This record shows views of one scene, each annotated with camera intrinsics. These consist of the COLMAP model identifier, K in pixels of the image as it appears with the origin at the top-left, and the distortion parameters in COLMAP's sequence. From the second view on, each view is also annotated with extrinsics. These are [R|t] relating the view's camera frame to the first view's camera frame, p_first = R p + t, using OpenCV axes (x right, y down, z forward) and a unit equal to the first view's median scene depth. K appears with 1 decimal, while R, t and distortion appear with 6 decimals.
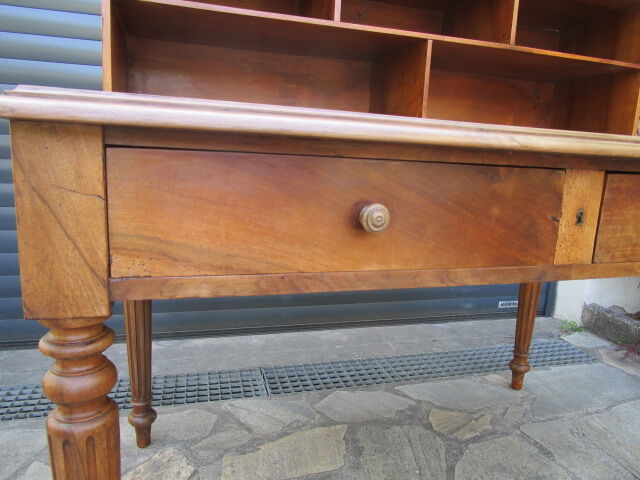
lens RADIAL K [[452.9, 0, 316.6], [0, 452.9, 238.6], [0, 0, 1]] dist [-0.030407, 0.010556]
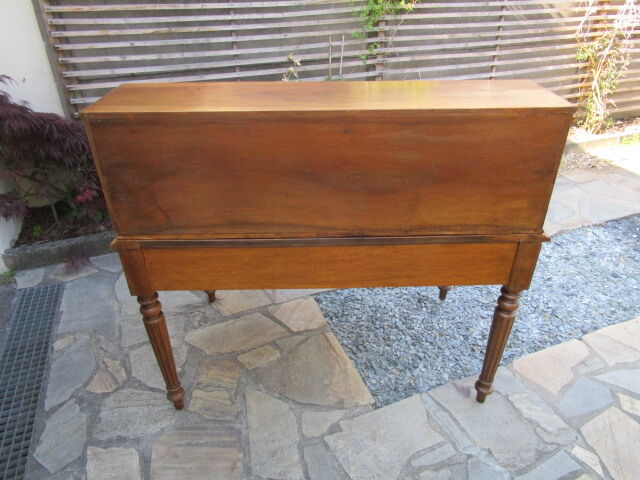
lens RADIAL K [[452.9, 0, 320.7], [0, 452.9, 244.3], [0, 0, 1]] dist [-0.030407, 0.010556]
pose [[-0.092143, -0.559501, 0.823692, -0.725915], [0.185847, 0.803013, 0.566244, -0.648711], [-0.978249, 0.205256, 0.029989, 0.209281]]
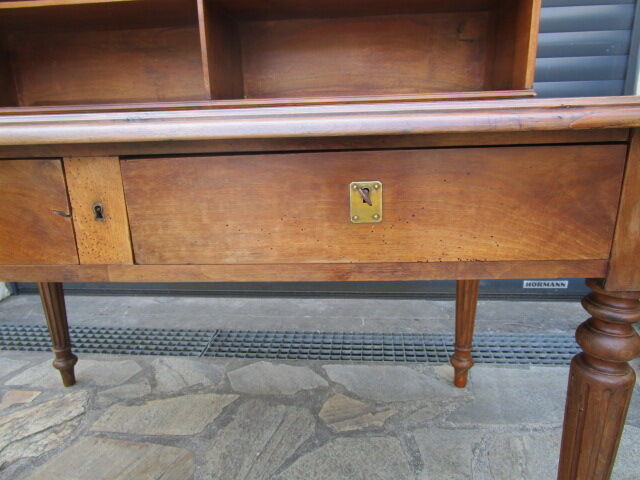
lens RADIAL K [[452.9, 0, 314.9], [0, 452.9, 238.7], [0, 0, 1]] dist [-0.030407, 0.010556]
pose [[0.930008, 0.031212, -0.366211, 0.598213], [0.004996, 0.995222, 0.097511, -0.036390], [0.367505, -0.092516, 0.925409, 0.159057]]
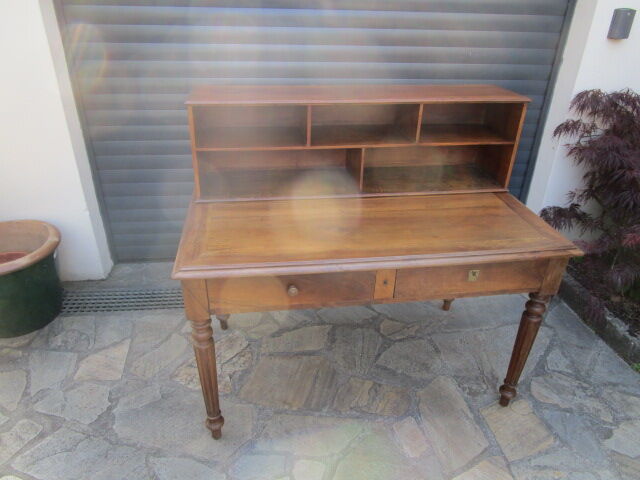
lens RADIAL K [[452.9, 0, 315.4], [0, 452.9, 241.1], [0, 0, 1]] dist [-0.030407, 0.010556]
pose [[0.986413, 0.057303, -0.153968, 0.266719], [-0.006385, 0.949861, 0.312607, -0.480869], [0.164161, -0.307376, 0.937321, -0.614980]]
